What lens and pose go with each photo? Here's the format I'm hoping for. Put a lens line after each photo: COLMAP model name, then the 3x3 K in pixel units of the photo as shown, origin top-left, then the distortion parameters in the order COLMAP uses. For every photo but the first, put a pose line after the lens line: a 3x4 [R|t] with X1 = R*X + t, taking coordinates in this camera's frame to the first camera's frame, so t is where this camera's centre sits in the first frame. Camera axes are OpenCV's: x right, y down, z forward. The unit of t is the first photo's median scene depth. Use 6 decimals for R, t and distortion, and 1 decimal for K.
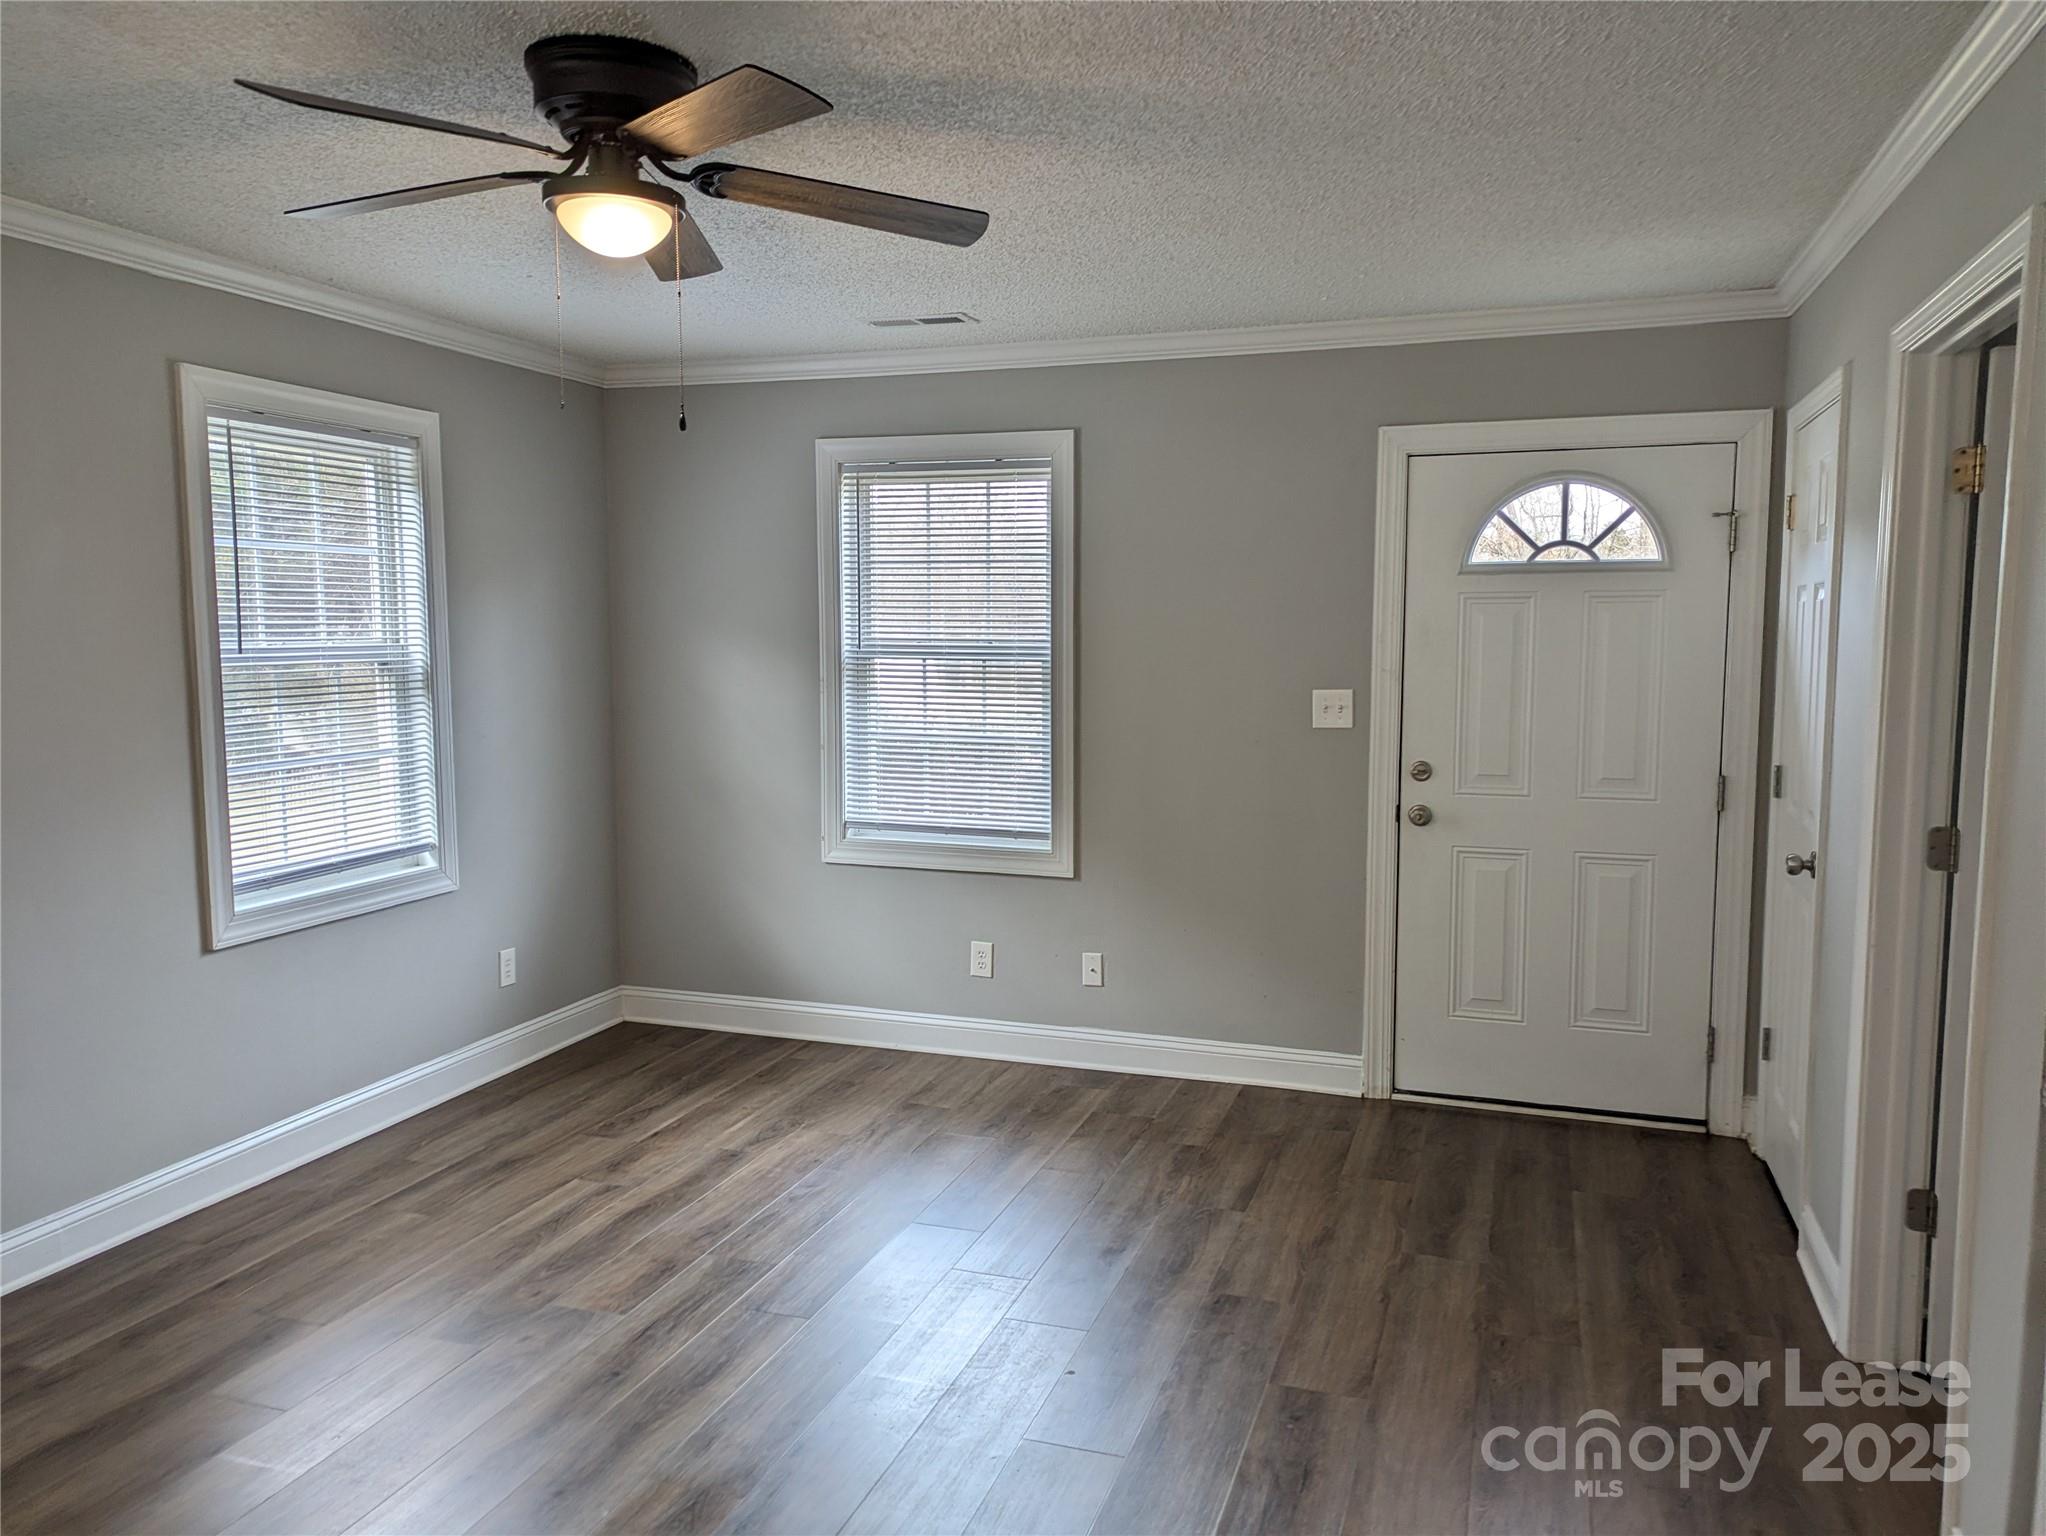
lens RADIAL K [[1504.9, 0, 1008.2], [0, 1504.9, 773.8], [0, 0, 1]] dist [0.046053, -0.031709]
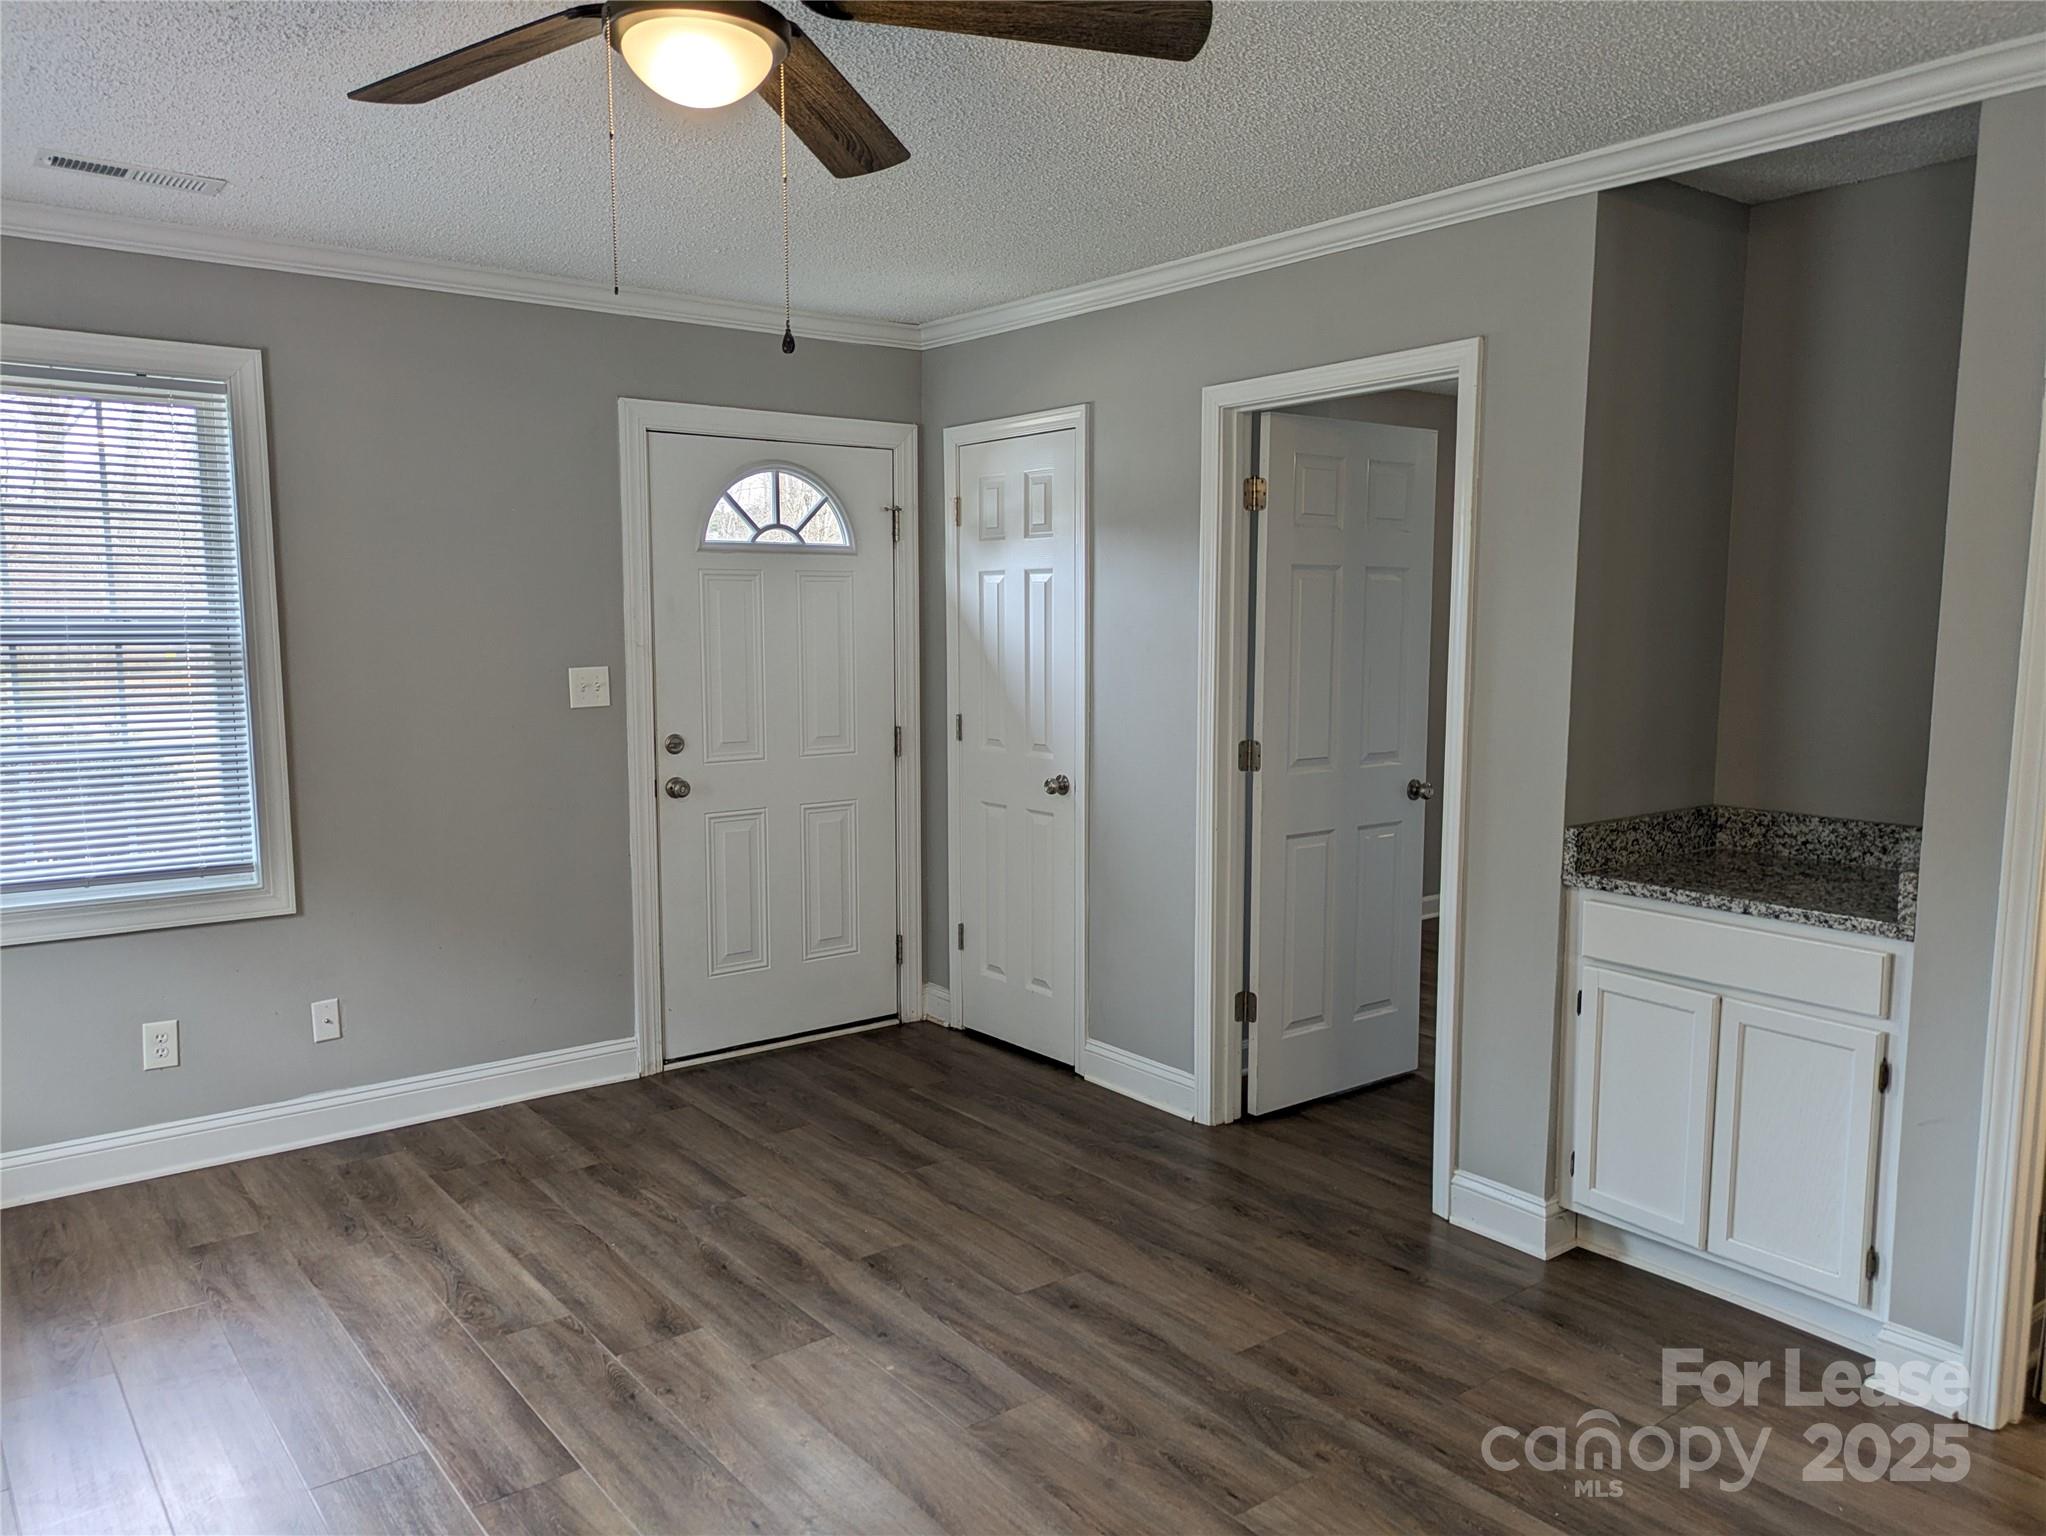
lens RADIAL K [[1504.9, 0, 1008.2], [0, 1504.9, 773.8], [0, 0, 1]] dist [0.046053, -0.031709]
pose [[0.544759, -0.094845, 0.833212, -0.469273], [0.082330, 0.994833, 0.059414, -0.024507], [-0.834541, 0.036232, 0.549753, 0.262662]]
